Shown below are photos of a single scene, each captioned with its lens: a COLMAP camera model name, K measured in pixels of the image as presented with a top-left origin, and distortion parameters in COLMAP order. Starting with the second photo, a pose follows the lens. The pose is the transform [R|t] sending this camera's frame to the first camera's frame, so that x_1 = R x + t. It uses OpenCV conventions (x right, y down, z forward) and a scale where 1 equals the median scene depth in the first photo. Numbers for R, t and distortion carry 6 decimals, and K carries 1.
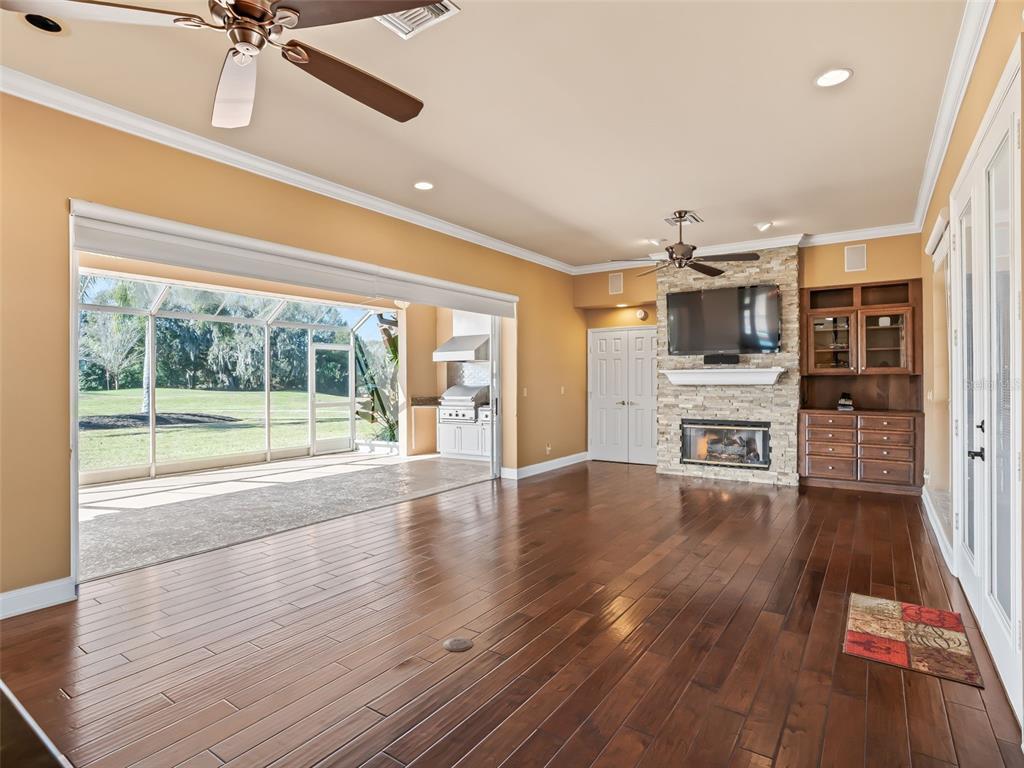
lens RADIAL K [[548.5, 0, 513.5], [0, 548.5, 381.8], [0, 0, 1]] dist [-0.003308, -0.000570]
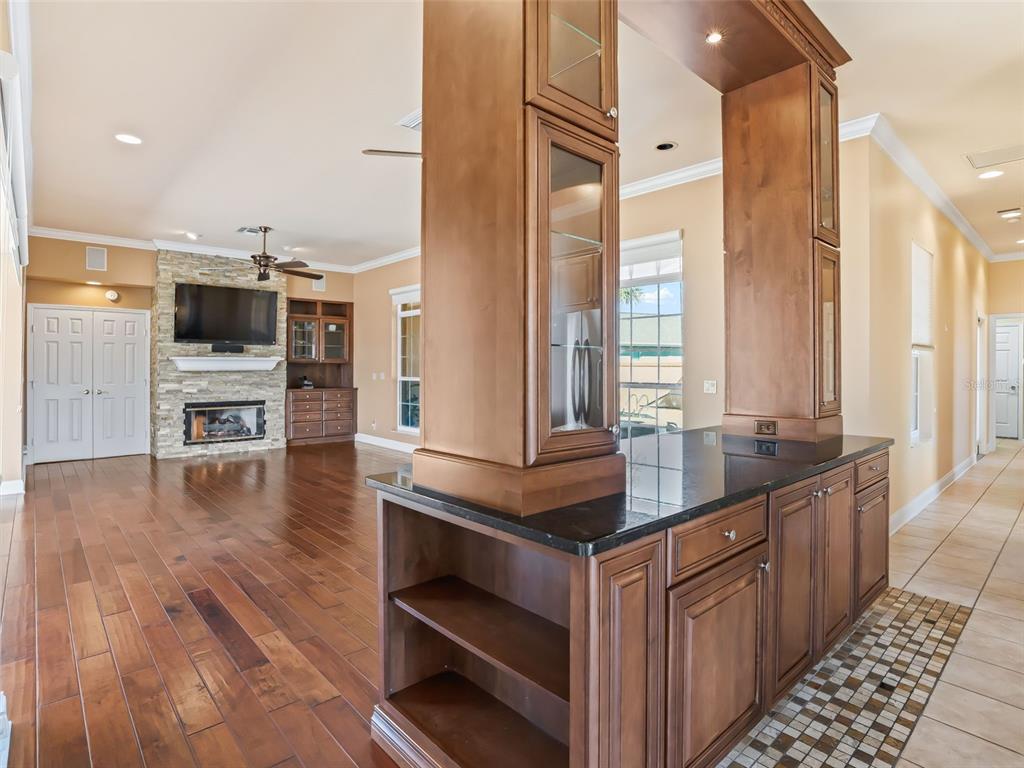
lens RADIAL K [[544.2, 0, 512.9], [0, 544.2, 365.3], [0, 0, 1]] dist [-0.031684, 0.016194]
pose [[0.255278, 0.006159, 0.966848, -0.578058], [0.002125, 0.999974, -0.006931, 0.003345], [-0.966865, 0.003823, 0.255258, 0.135832]]
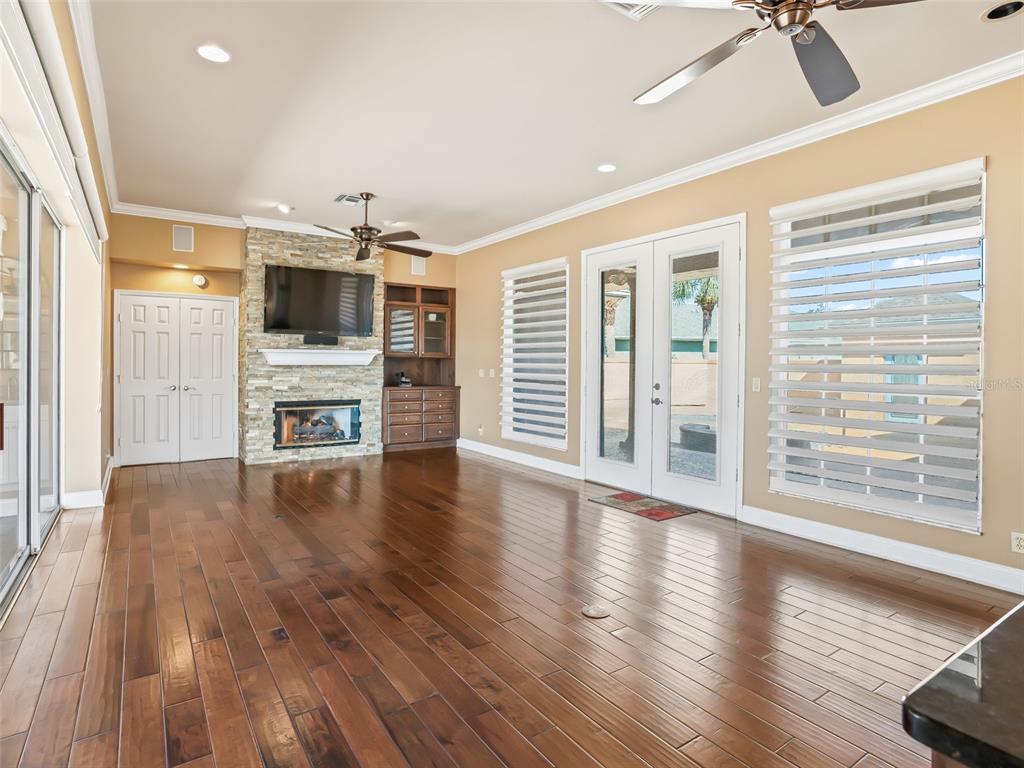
lens RADIAL K [[558.0, 0, 511.3], [0, 558.0, 367.2], [0, 0, 1]] dist [-0.030080, -0.000123]
pose [[0.383166, 0.000510, 0.923679, -0.440966], [-0.005313, 0.999985, 0.001652, 0.005467], [-0.923664, -0.005541, 0.383163, 0.292945]]
